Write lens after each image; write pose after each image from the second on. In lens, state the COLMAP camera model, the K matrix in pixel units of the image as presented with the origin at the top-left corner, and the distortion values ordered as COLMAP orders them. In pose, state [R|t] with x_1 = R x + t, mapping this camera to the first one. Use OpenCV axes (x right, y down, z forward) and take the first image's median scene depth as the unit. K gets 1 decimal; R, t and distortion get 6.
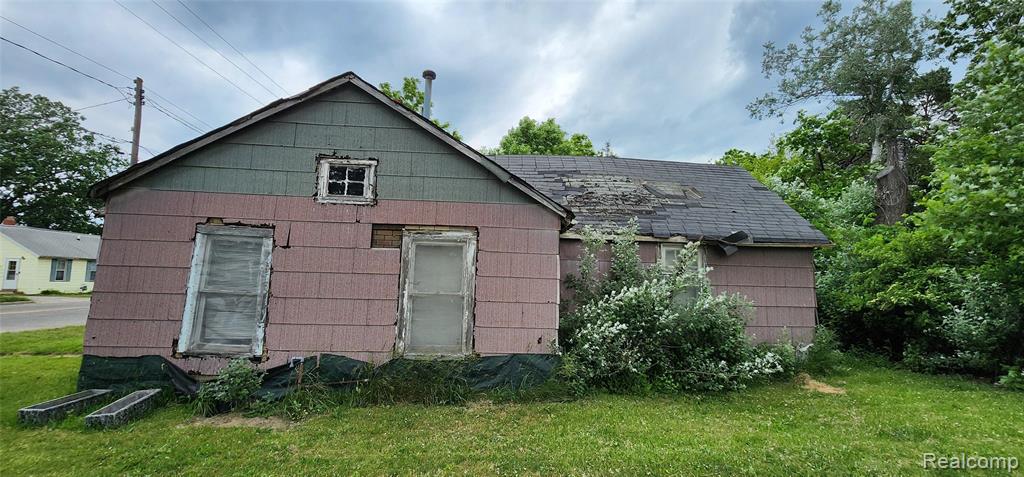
lens RADIAL K [[431.2, 0, 514.0], [0, 431.2, 228.6], [0, 0, 1]] dist [0.001431, 0.000119]
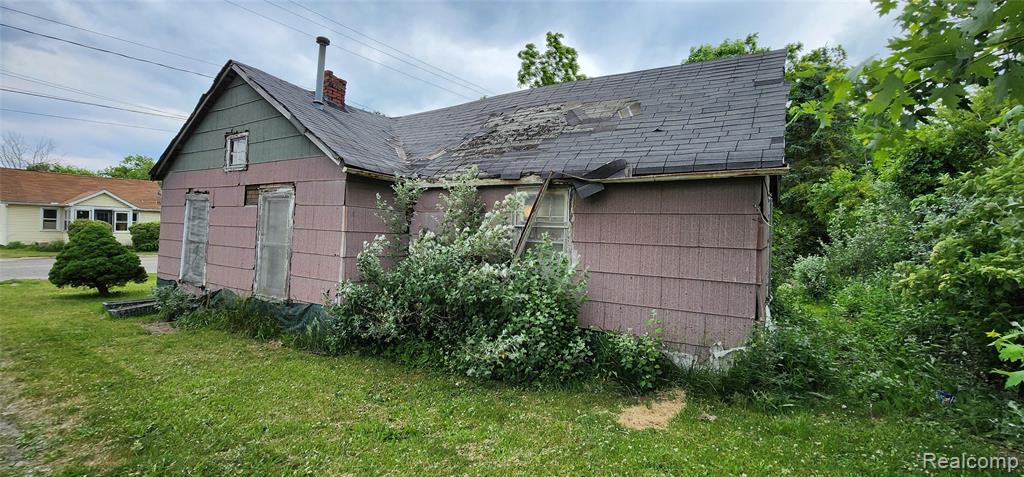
lens RADIAL K [[431.2, 0, 514.0], [0, 431.2, 228.6], [0, 0, 1]] dist [0.001431, 0.000119]
pose [[0.798112, -0.004409, -0.602493, 0.808975], [0.057851, 0.995914, 0.069346, 0.055499], [0.599725, -0.090200, 0.795106, 0.389187]]
